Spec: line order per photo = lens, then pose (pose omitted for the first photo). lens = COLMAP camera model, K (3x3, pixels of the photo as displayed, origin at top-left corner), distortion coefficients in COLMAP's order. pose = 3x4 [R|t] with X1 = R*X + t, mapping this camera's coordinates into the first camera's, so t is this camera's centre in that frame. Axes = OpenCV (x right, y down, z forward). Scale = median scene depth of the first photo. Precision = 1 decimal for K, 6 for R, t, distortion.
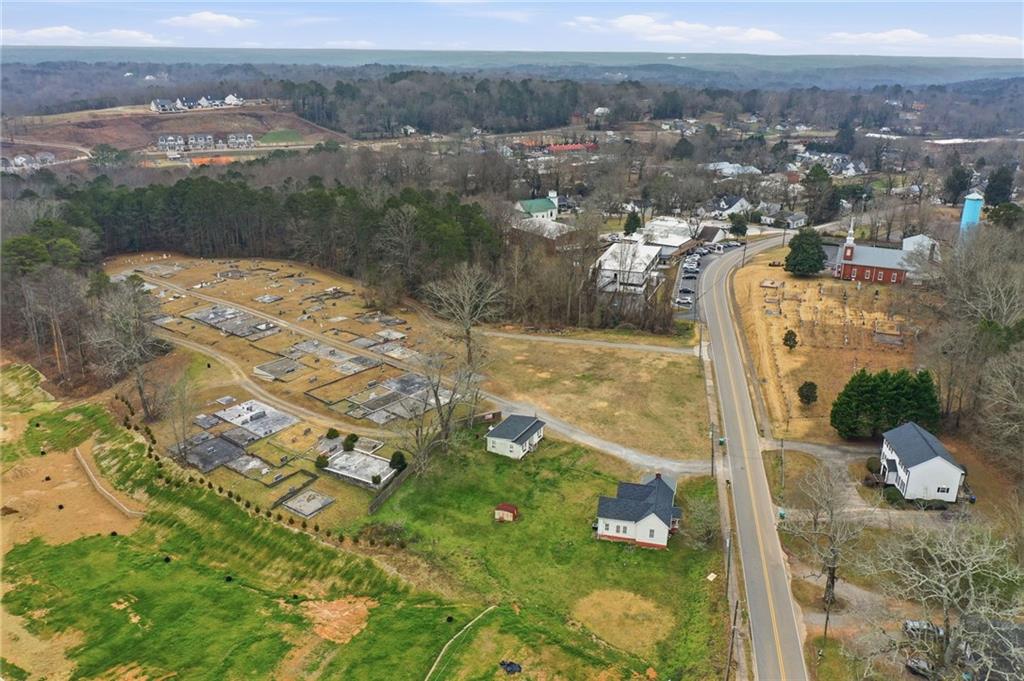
lens RADIAL K [[802.2, 0, 512.0], [0, 802.2, 340.5], [0, 0, 1]] dist [-0.006809, -0.010570]
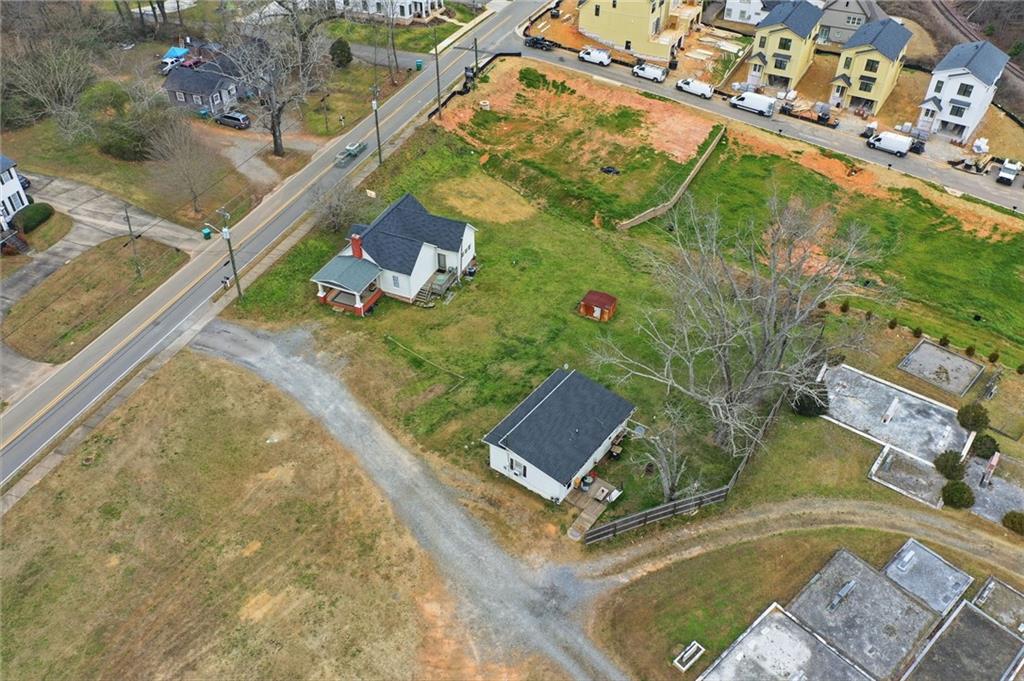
lens RADIAL K [[802.2, 0, 512.0], [0, 802.2, 340.5], [0, 0, 1]] dist [-0.006809, -0.010570]
pose [[-0.987518, -0.111367, 0.111376, -0.012603], [0.039062, 0.511869, 0.858175, -0.301281], [-0.152583, 0.851814, -0.501130, 1.289930]]
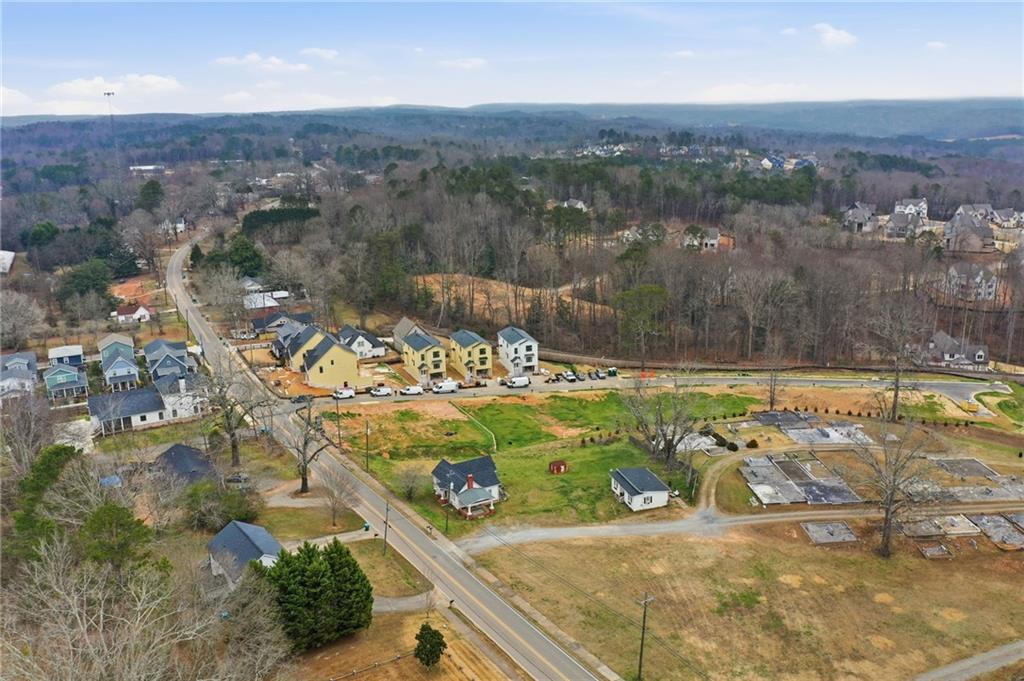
lens RADIAL K [[835.6, 0, 515.6], [0, 835.6, 361.3], [0, 0, 1]] dist [-0.007651, 0.001239]
pose [[-0.718427, 0.203119, -0.665286, 0.825583], [-0.227414, 0.835275, 0.500598, -0.527536], [0.657378, 0.510938, -0.553892, 1.516966]]
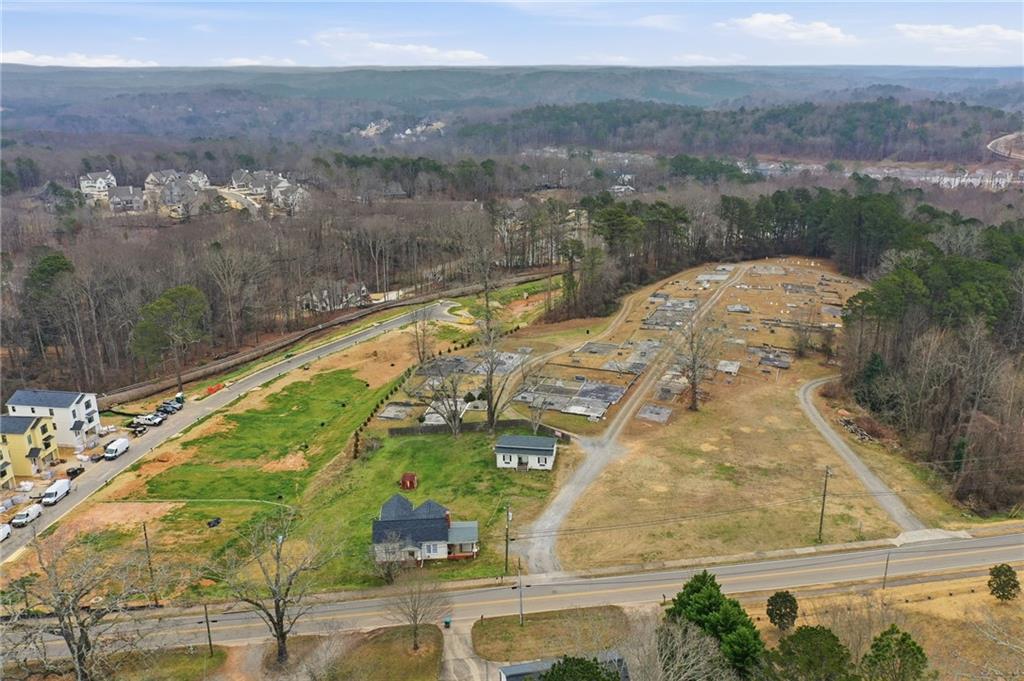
lens RADIAL K [[835.6, 0, 515.6], [0, 835.6, 361.3], [0, 0, 1]] dist [-0.007651, 0.001239]
pose [[0.308223, 0.310189, -0.899323, 0.966420], [-0.309897, 0.926521, 0.213360, -0.214719], [0.899424, 0.212935, 0.381701, 0.632988]]
